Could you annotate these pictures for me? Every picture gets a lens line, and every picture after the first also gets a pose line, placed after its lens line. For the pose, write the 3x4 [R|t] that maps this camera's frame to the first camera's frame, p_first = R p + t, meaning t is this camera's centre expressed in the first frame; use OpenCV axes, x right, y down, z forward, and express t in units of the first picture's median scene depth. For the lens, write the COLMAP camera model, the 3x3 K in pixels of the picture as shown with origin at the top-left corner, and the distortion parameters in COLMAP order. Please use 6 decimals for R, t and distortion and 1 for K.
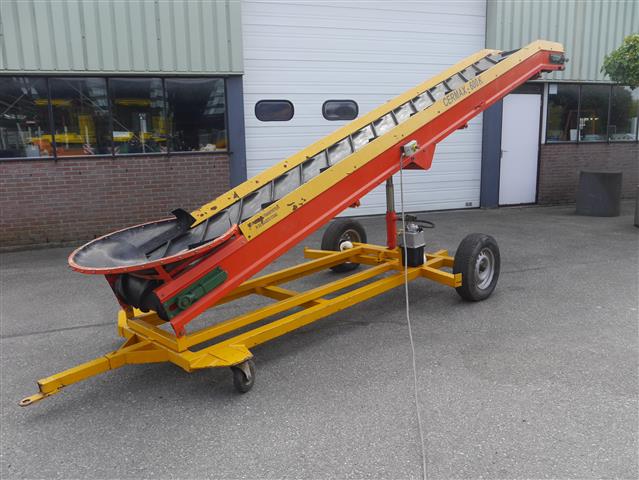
lens RADIAL K [[517.2, 0, 322.0], [0, 517.2, 241.8], [0, 0, 1]] dist [-0.042611, 0.010319]
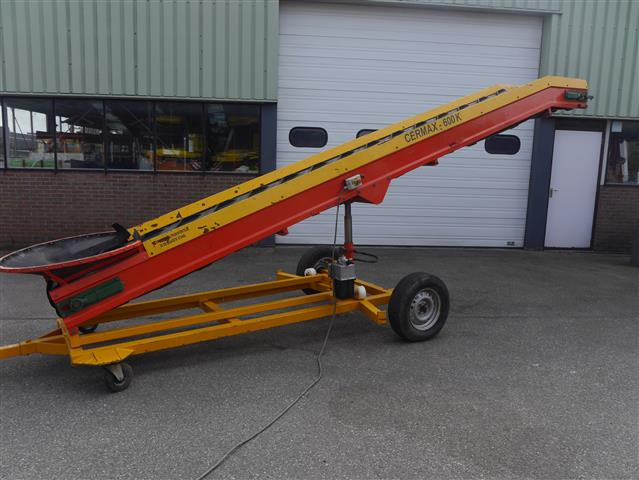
lens RADIAL K [[517.2, 0, 321.1], [0, 517.2, 243.9], [0, 0, 1]] dist [-0.042611, 0.010319]
pose [[0.971730, 0.087869, -0.219134, 0.268344], [-0.096419, 0.994930, -0.028611, -0.019817], [0.215508, 0.048931, 0.975275, 0.001446]]
